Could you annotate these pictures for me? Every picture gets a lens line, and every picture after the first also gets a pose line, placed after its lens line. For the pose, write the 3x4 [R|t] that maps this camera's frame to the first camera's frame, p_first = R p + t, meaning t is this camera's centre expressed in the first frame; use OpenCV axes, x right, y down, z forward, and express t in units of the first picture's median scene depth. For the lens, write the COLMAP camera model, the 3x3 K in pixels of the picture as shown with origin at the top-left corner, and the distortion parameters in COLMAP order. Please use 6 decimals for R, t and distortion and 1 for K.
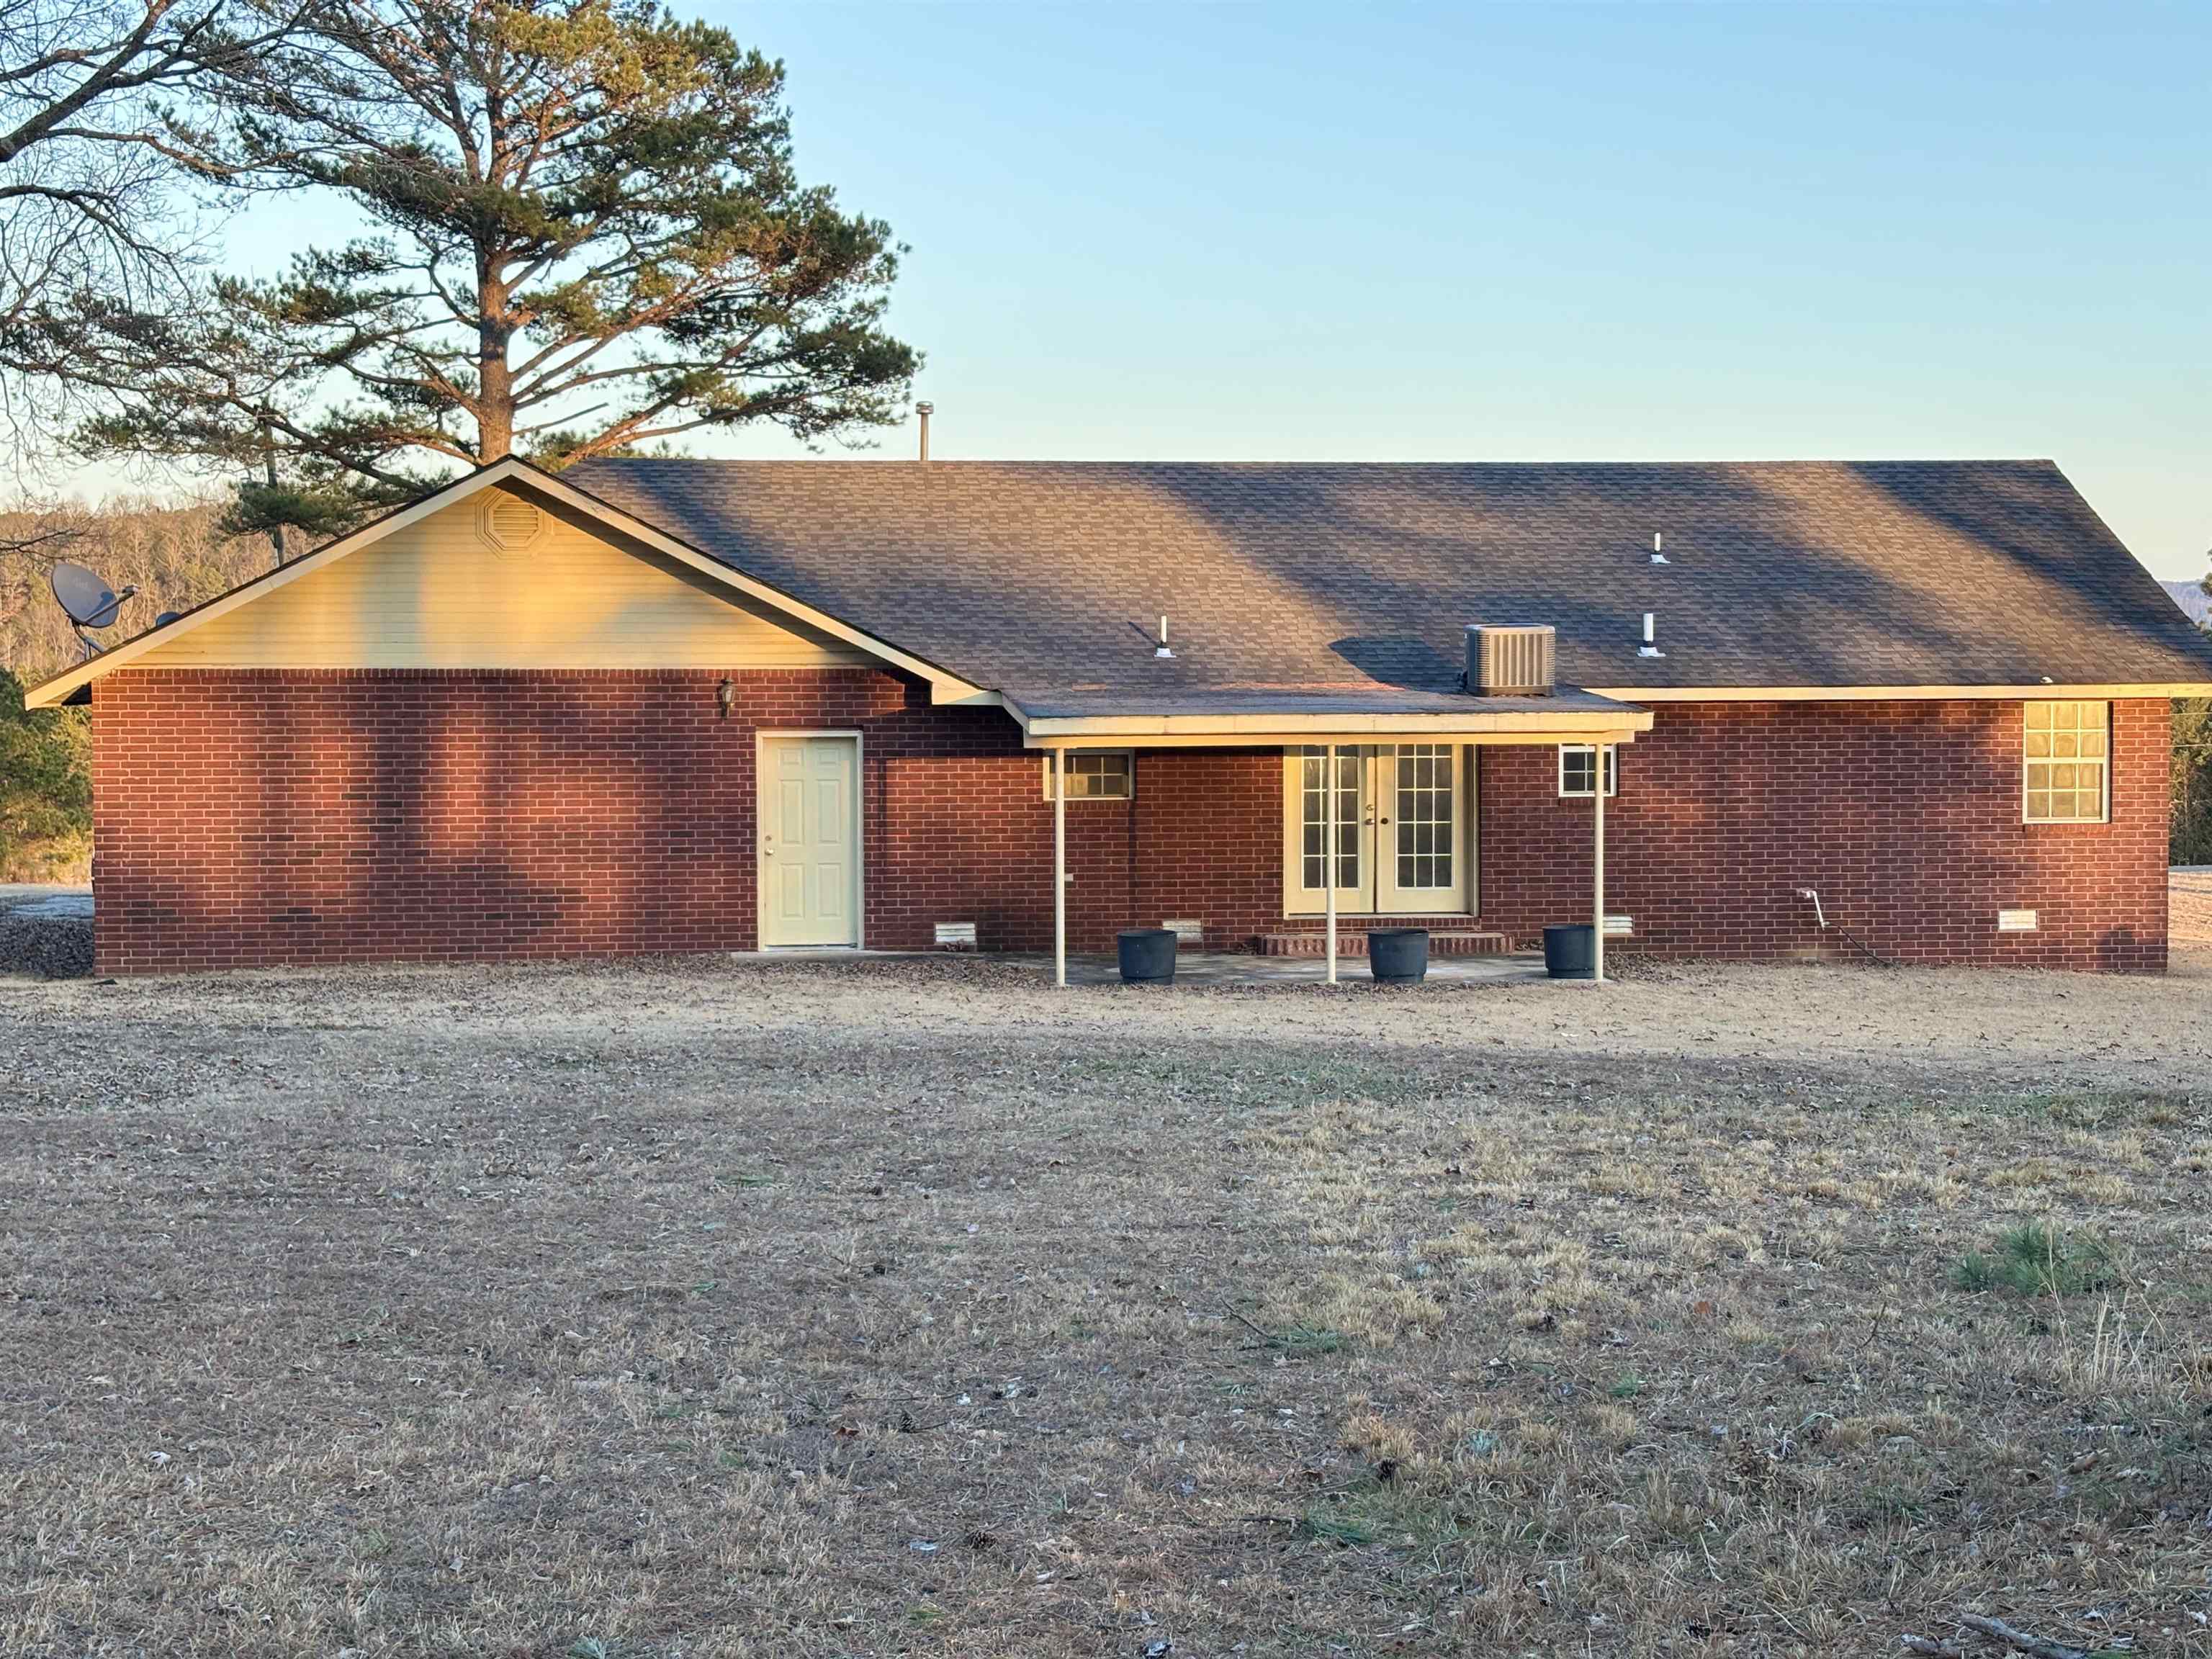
lens RADIAL K [[3388.1, 0, 1106.3], [0, 3388.1, 812.8], [0, 0, 1]] dist [0.216528, 0.000000]
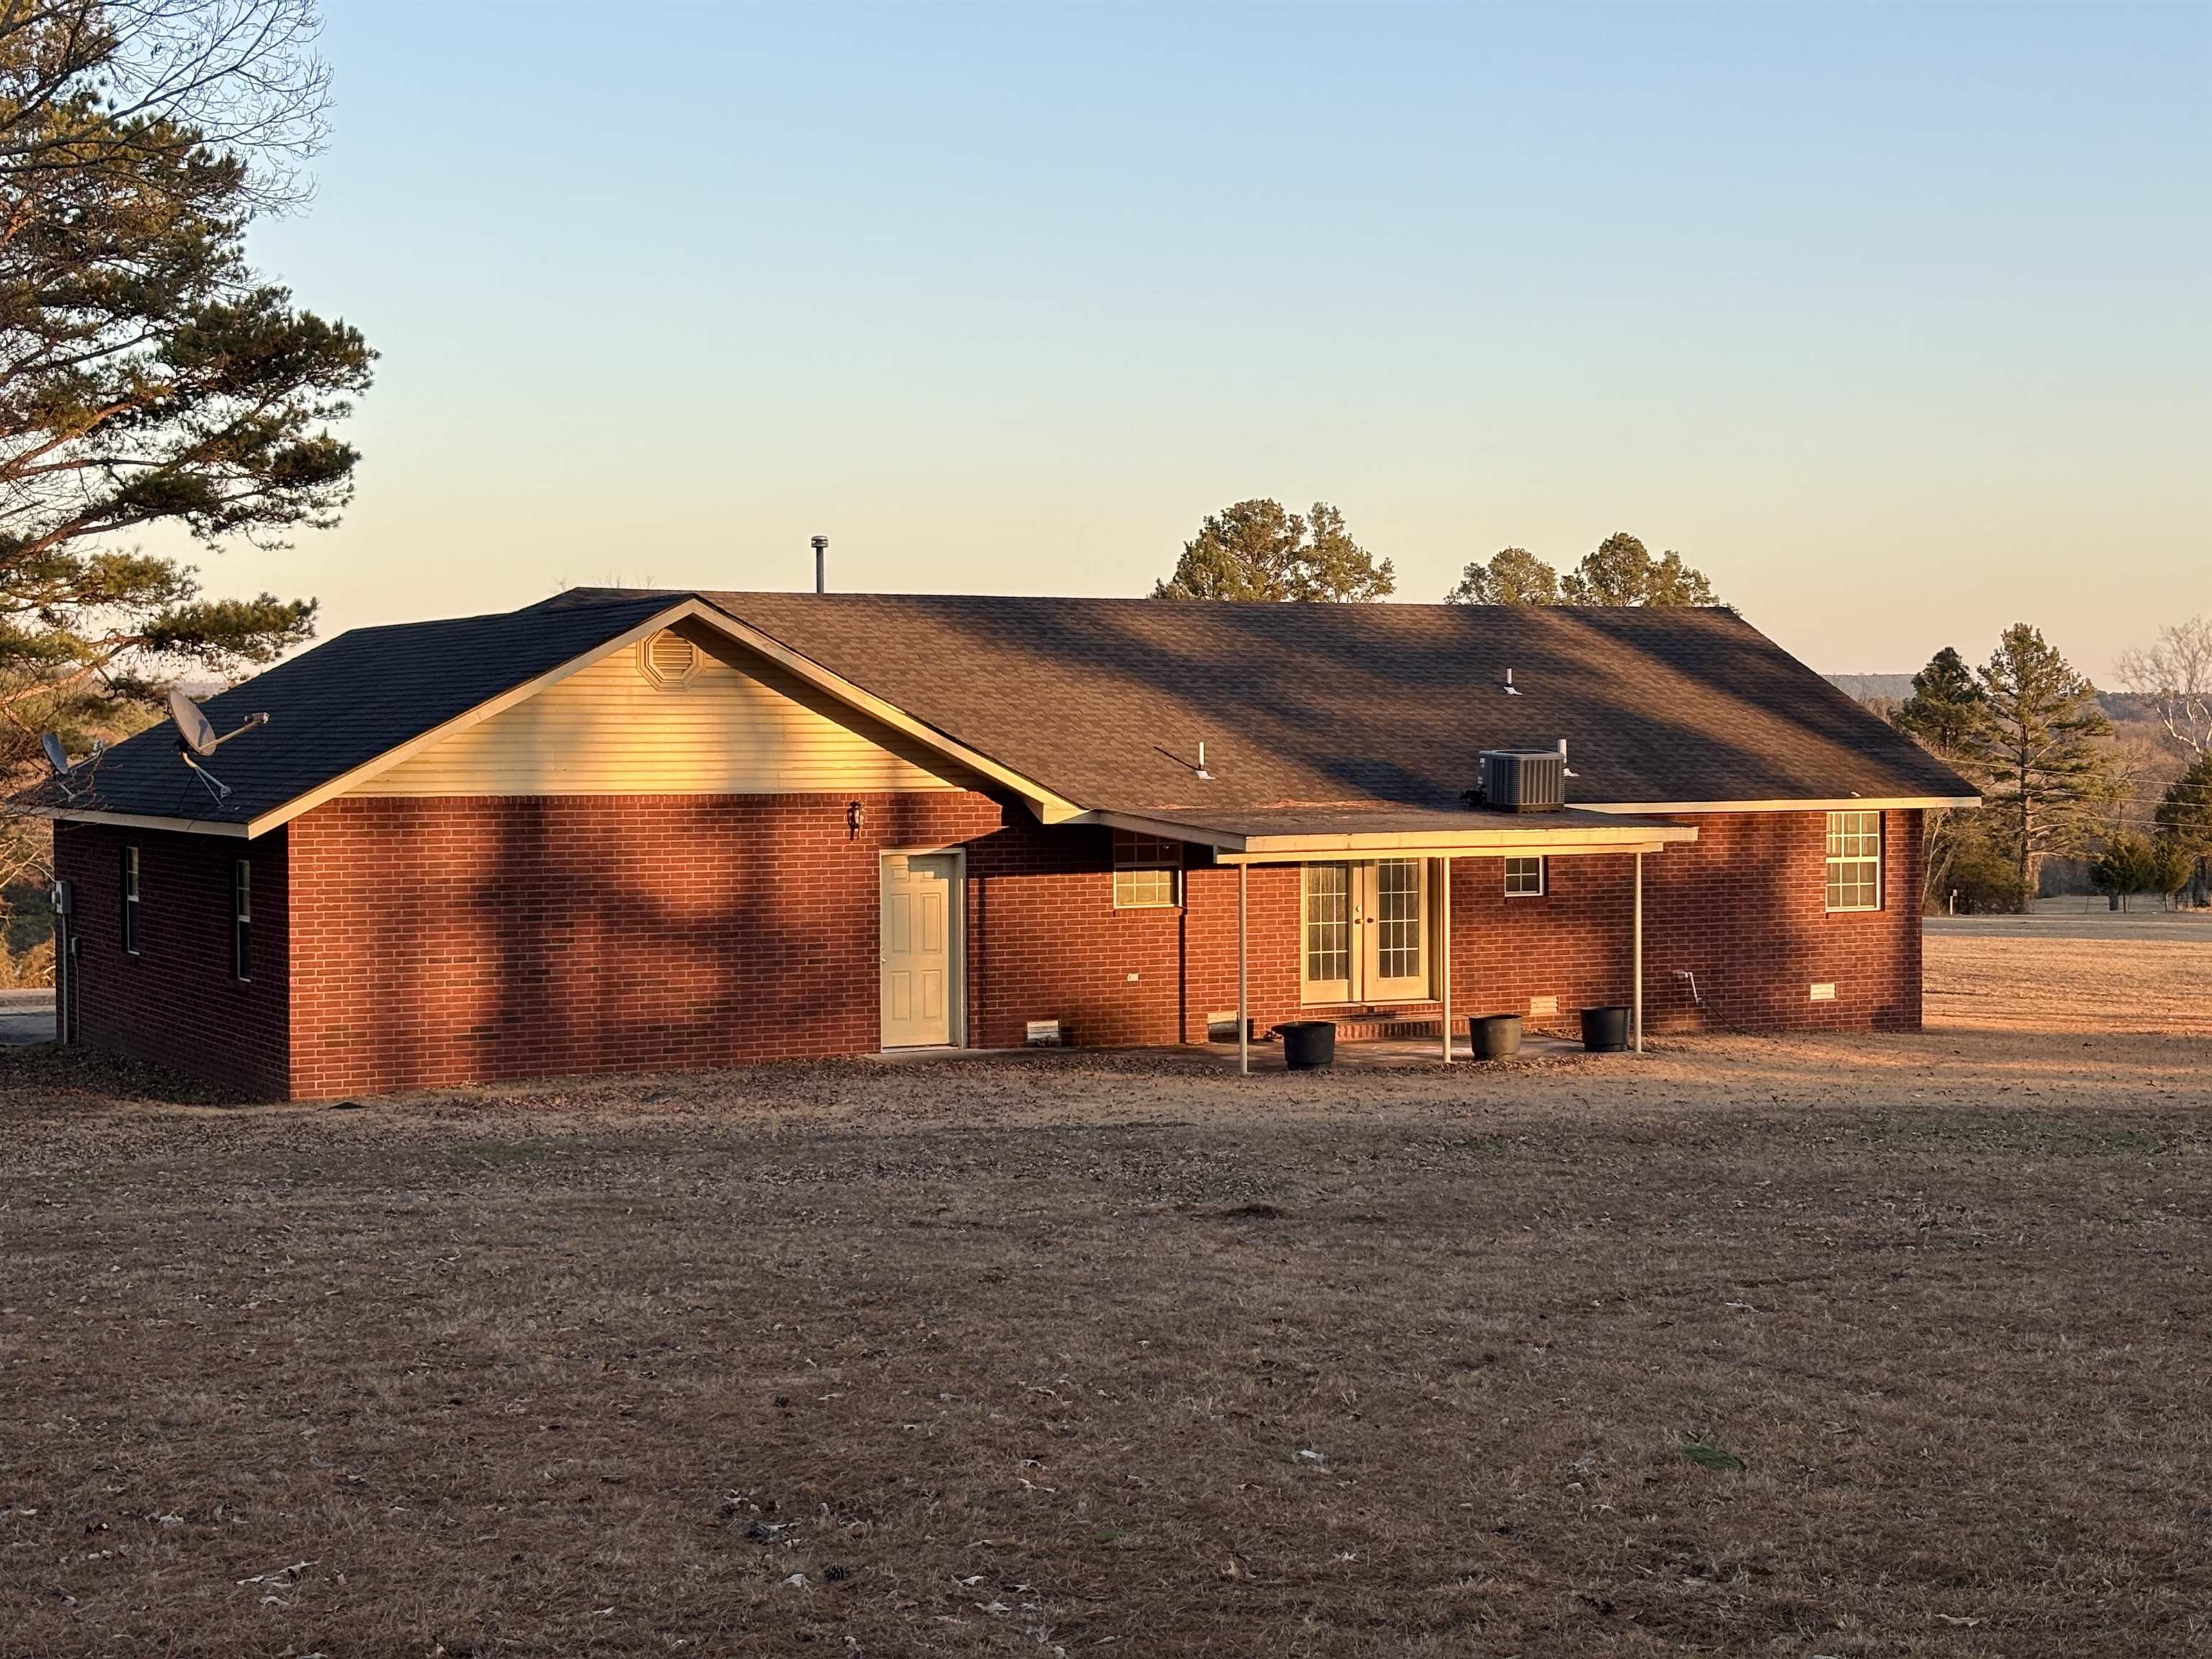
lens RADIAL K [[3388.1, 0, 1108.9], [0, 3388.1, 840.0], [0, 0, 1]] dist [0.216528, 0.000000]
pose [[0.927421, -0.011633, 0.373839, -0.434074], [0.017418, 0.999775, -0.012098, -0.012542], [-0.373614, 0.017731, 0.927415, -0.029094]]
